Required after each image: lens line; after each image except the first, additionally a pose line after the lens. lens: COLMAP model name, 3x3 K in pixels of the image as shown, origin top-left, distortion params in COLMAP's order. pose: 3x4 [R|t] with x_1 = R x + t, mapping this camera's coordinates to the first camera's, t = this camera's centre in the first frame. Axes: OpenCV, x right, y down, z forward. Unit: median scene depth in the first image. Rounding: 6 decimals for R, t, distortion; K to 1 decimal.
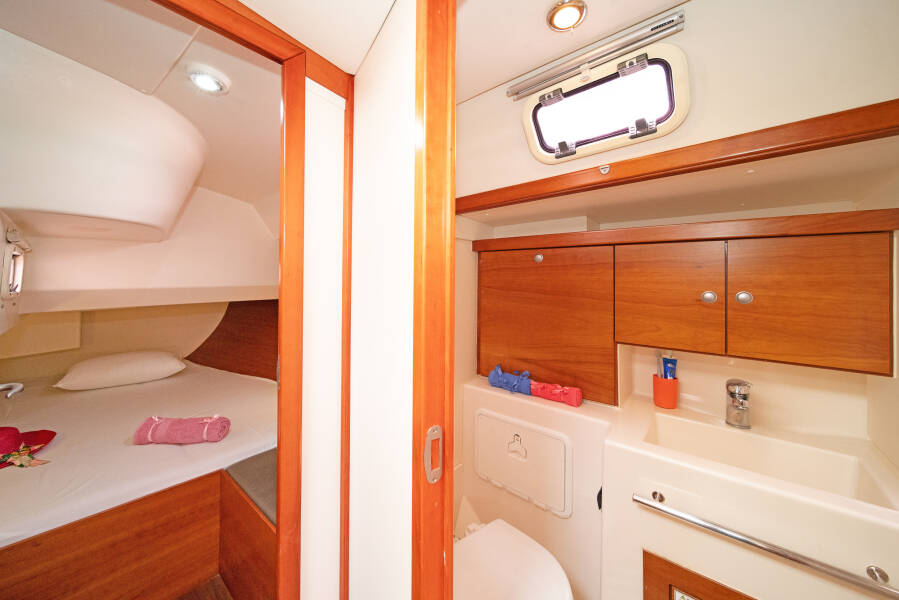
lens RADIAL K [[317.6, 0, 451.5], [0, 317.6, 273.9], [0, 0, 1]] dist [0.000514, -0.000063]
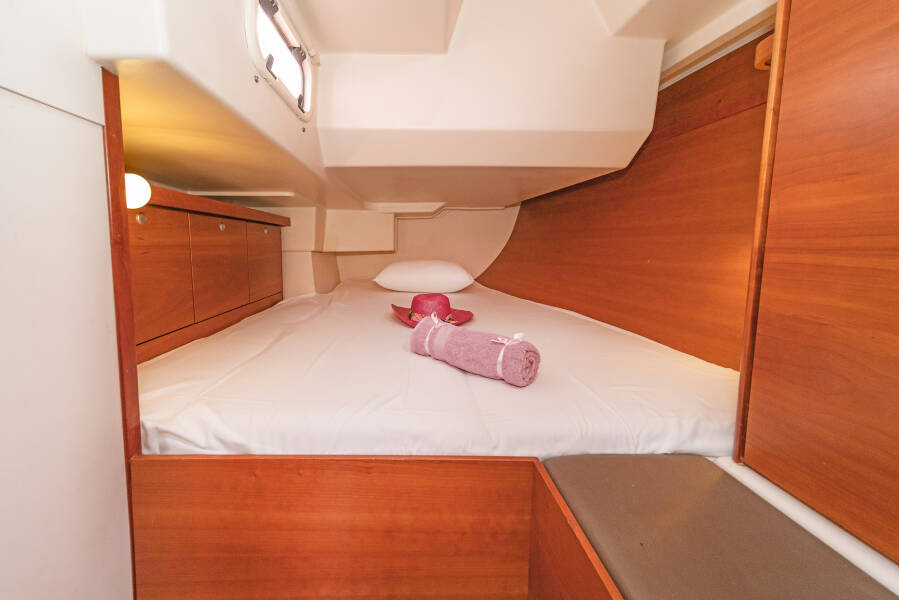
lens RADIAL K [[317.6, 0, 451.5], [0, 317.6, 273.9], [0, 0, 1]] dist [0.000514, -0.000063]
pose [[0.715172, 0.069270, -0.695507, -0.258200], [-0.012510, 0.996186, 0.086353, 0.167203], [0.698836, -0.053056, 0.713311, 0.313371]]
